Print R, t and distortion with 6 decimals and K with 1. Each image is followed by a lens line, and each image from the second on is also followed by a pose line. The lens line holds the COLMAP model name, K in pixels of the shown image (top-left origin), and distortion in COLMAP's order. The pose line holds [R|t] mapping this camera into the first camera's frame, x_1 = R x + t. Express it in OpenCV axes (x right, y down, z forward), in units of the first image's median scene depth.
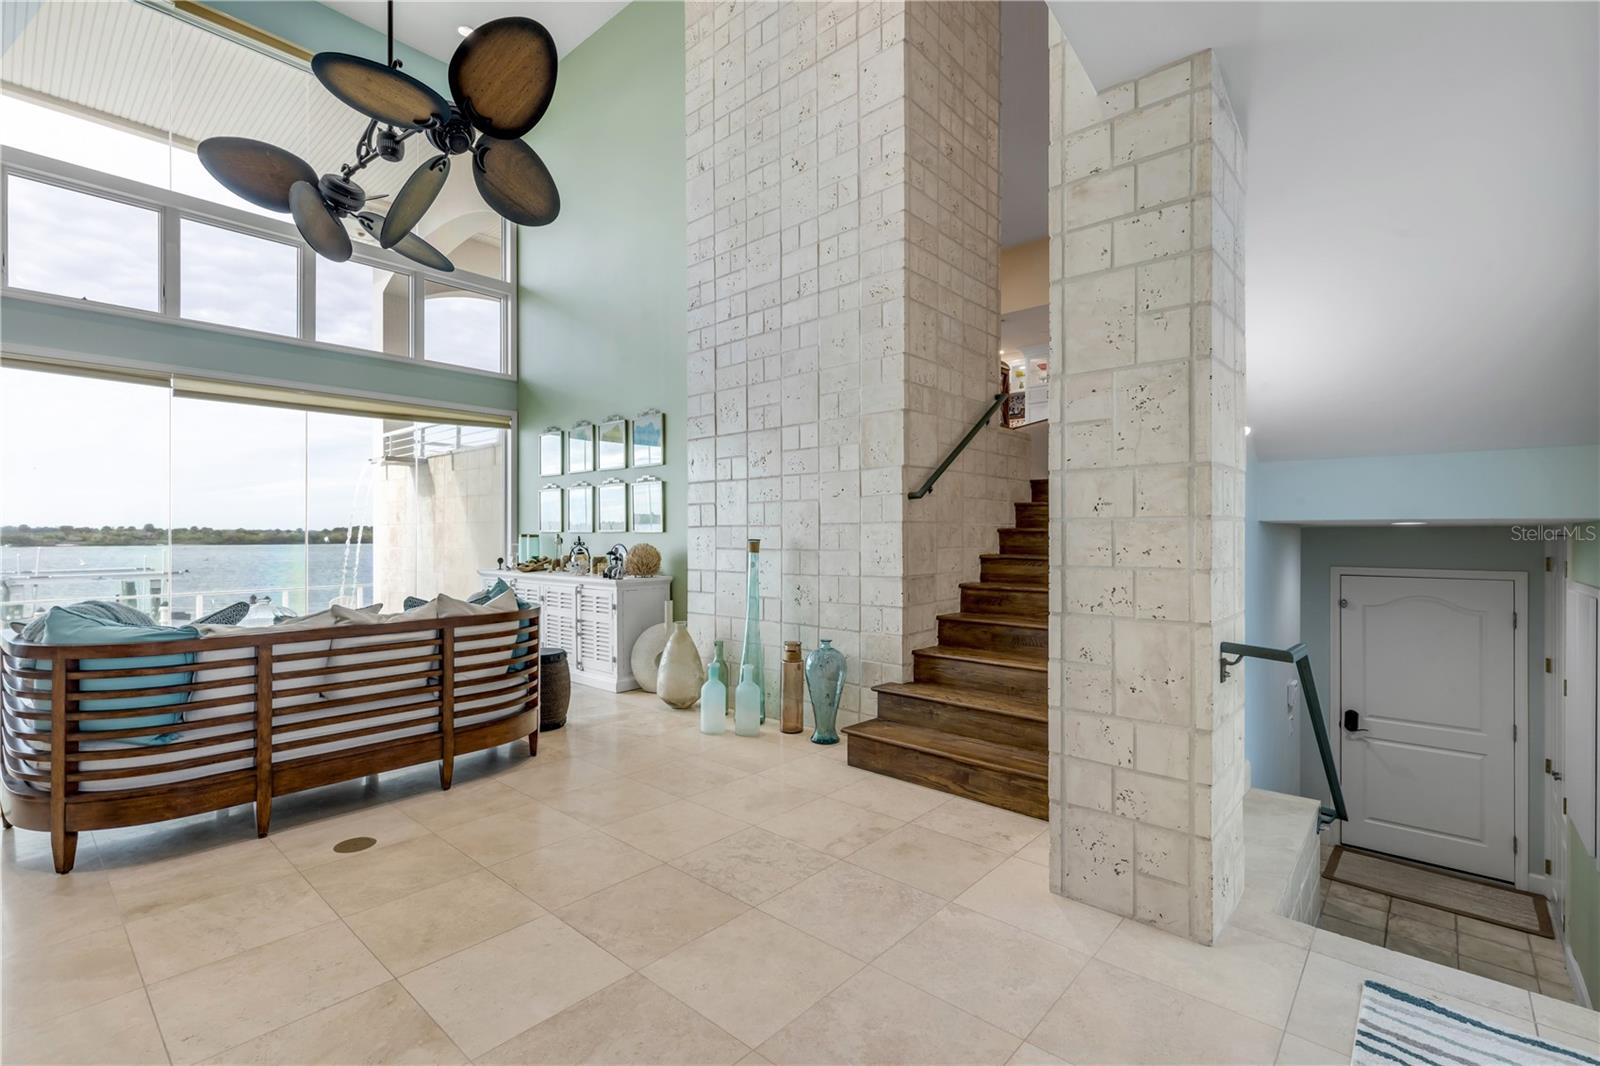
lens RADIAL K [[715.7, 0, 797.9], [0, 715.7, 537.1], [0, 0, 1]] dist [0.004675, -0.001457]
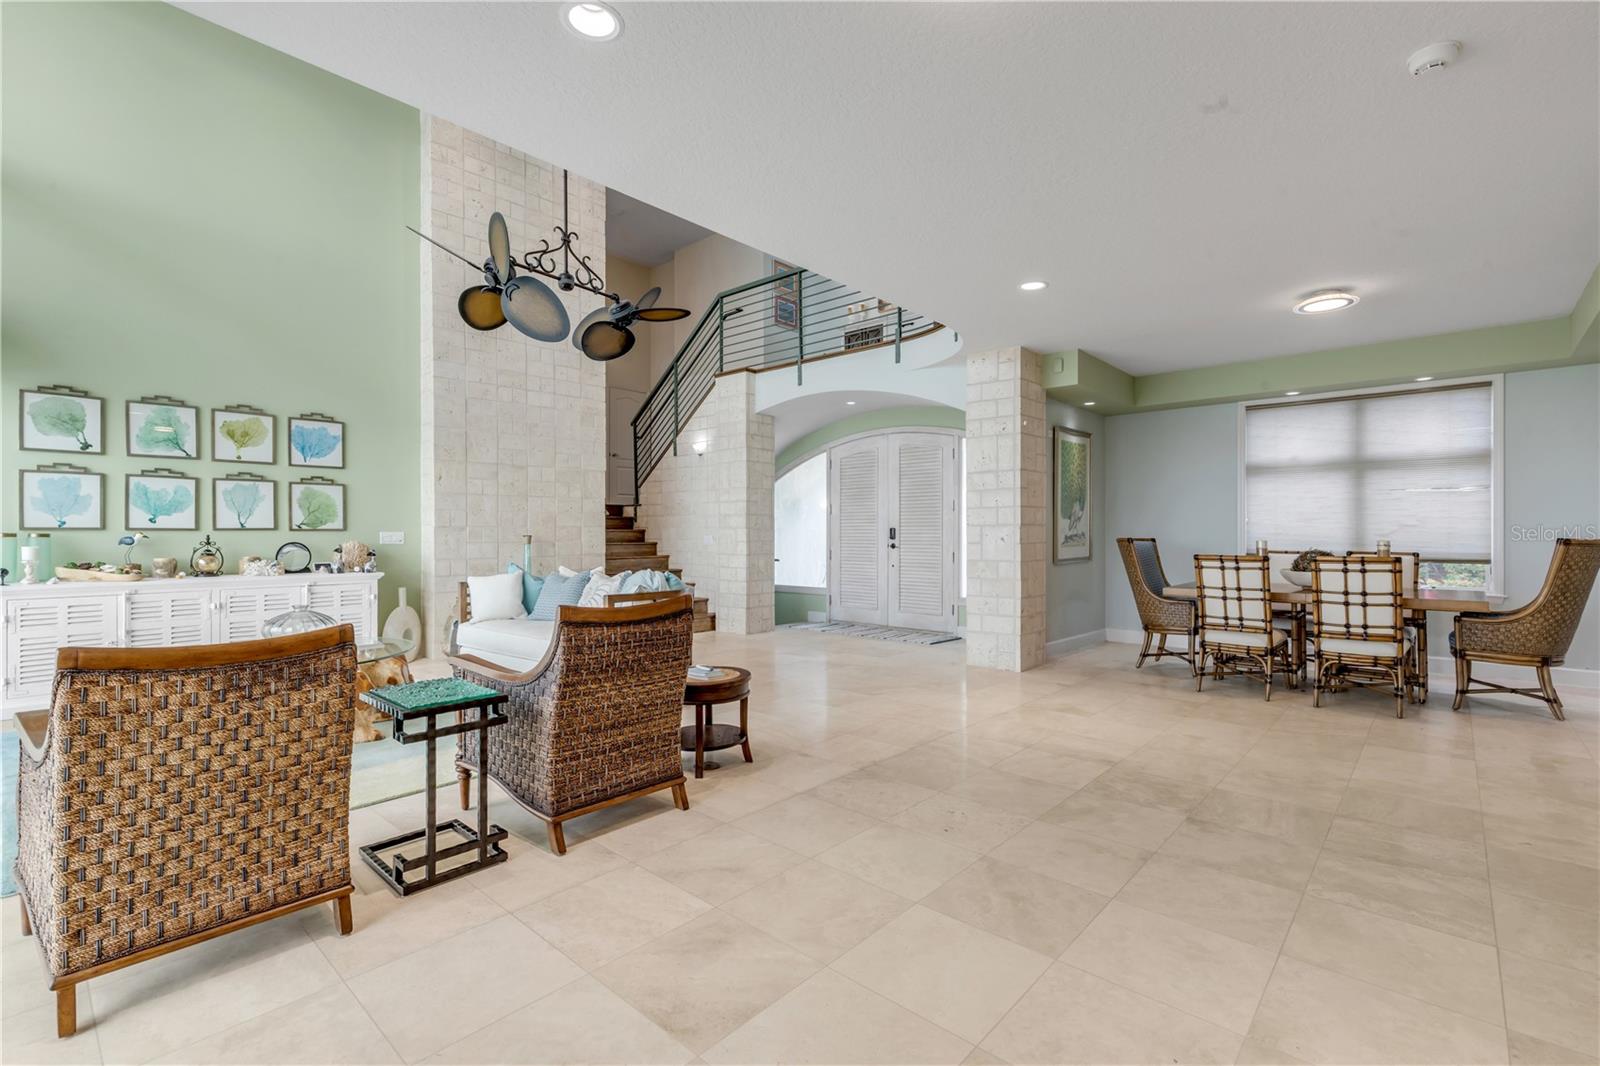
lens RADIAL K [[715.7, 0, 793.8], [0, 715.7, 532.7], [0, 0, 1]] dist [0.004675, -0.001457]
pose [[0.024686, -0.000106, 0.999695, -1.823037], [0.007025, 0.999975, -0.000067, 0.000967], [-0.999671, 0.007025, 0.024686, 0.406678]]
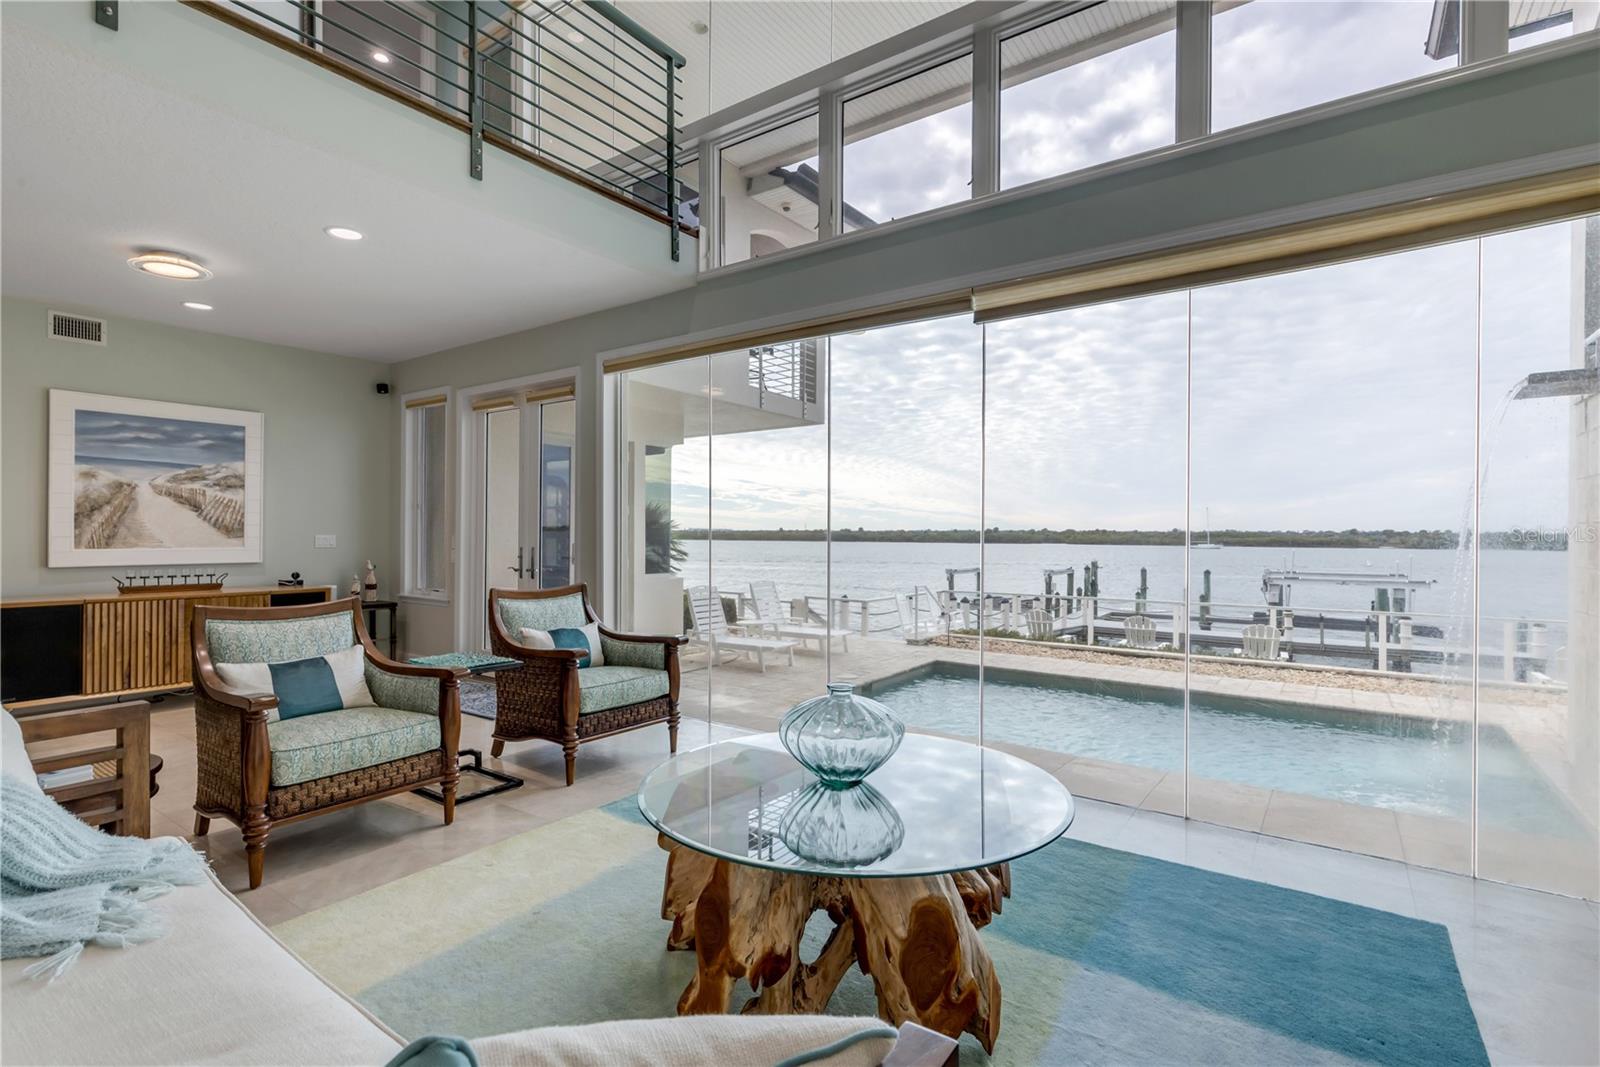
lens RADIAL K [[715.7, 0, 798.1], [0, 715.7, 532.9], [0, 0, 1]] dist [0.004675, -0.001457]
pose [[0.086431, -0.000223, -0.996258, -0.356080], [-0.010997, 0.999939, -0.001178, -0.012135], [0.996197, 0.011058, 0.086423, 1.074207]]
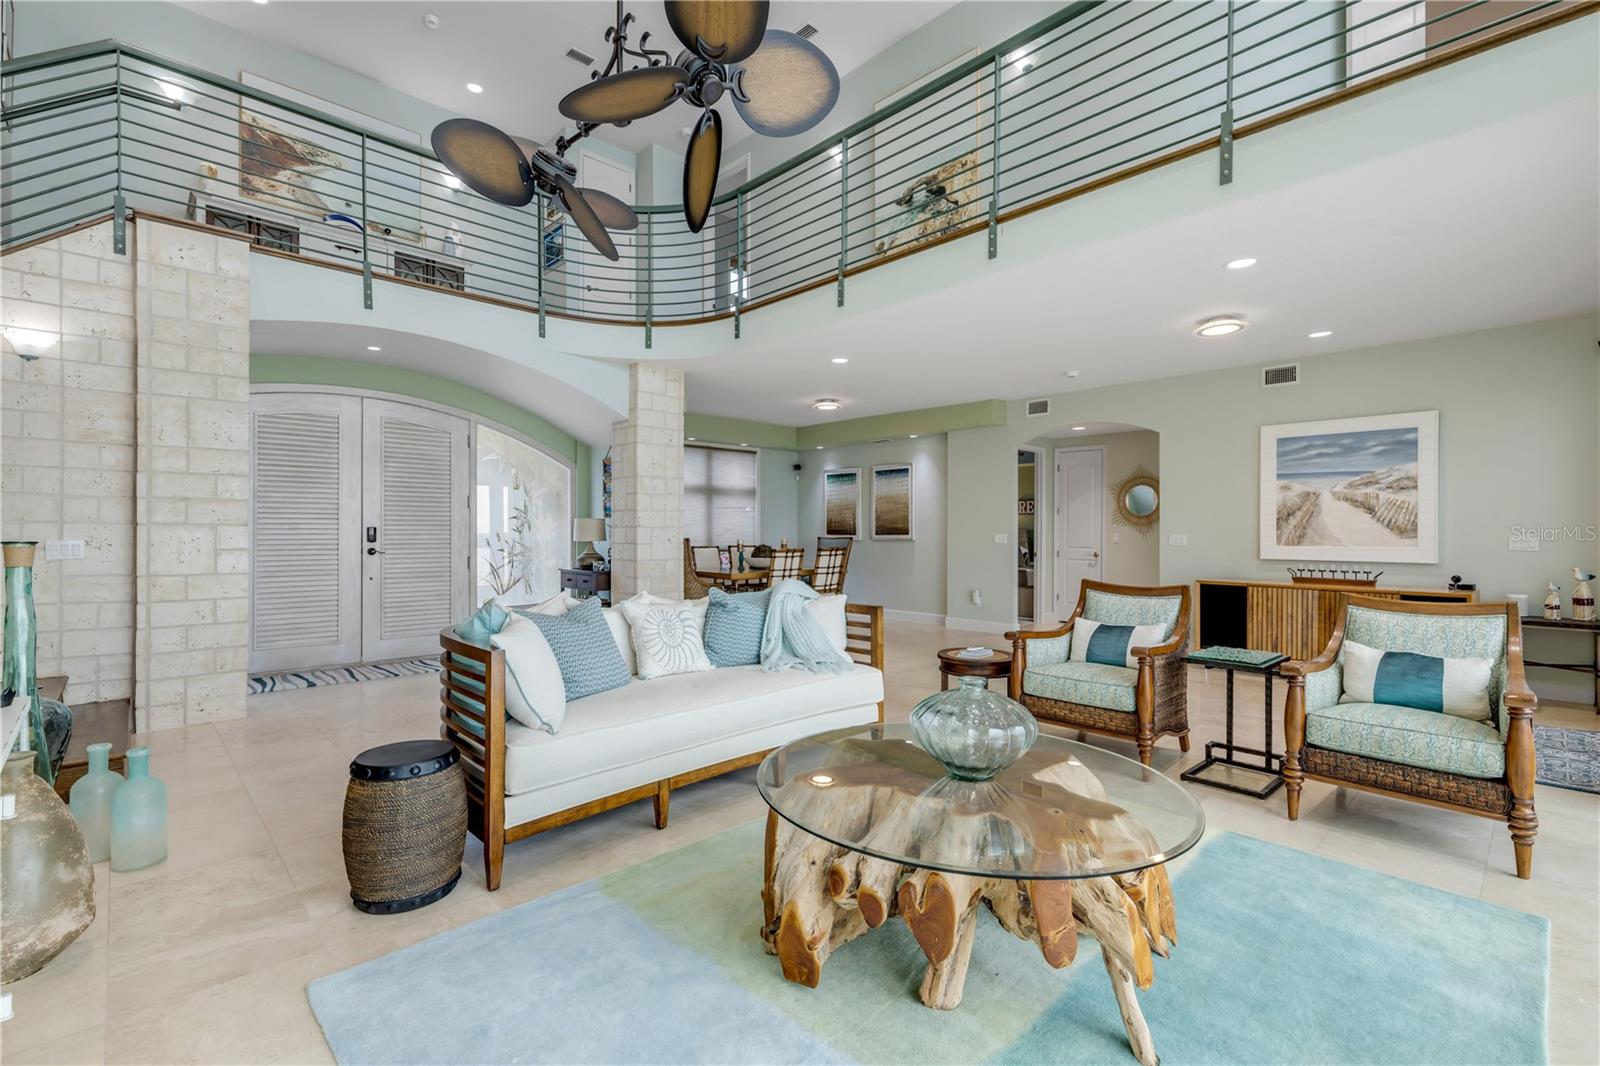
lens RADIAL K [[715.7, 0, 790.0], [0, 715.7, 536.8], [0, 0, 1]] dist [0.004675, -0.001457]
pose [[-0.994551, -0.002950, 0.104209, -0.763113], [-0.001755, 0.999932, 0.011558, -0.009204], [-0.104236, 0.011312, -0.994488, 1.629741]]
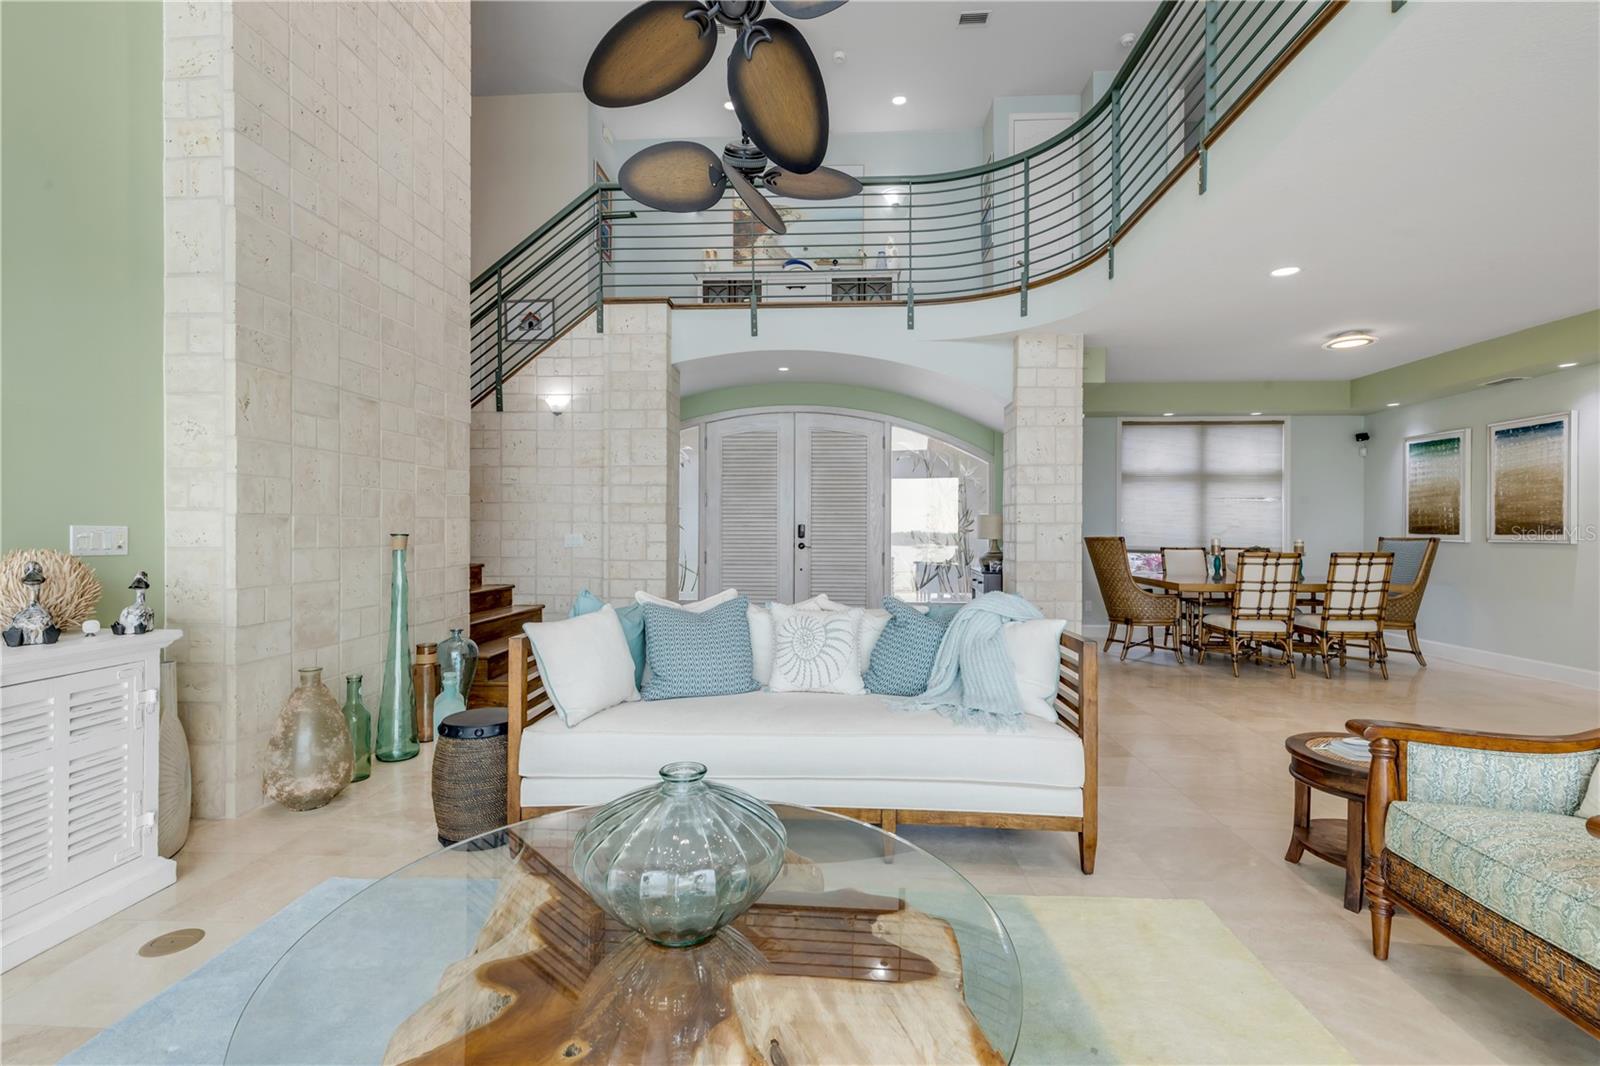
lens RADIAL K [[715.7, 0, 796.8], [0, 715.7, 528.2], [0, 0, 1]] dist [0.004675, -0.001457]
pose [[-0.605269, 0.000021, 0.796021, -1.109059], [0.001192, 0.999999, 0.000880, -0.004132], [-0.796020, 0.001482, -0.605268, 1.258428]]
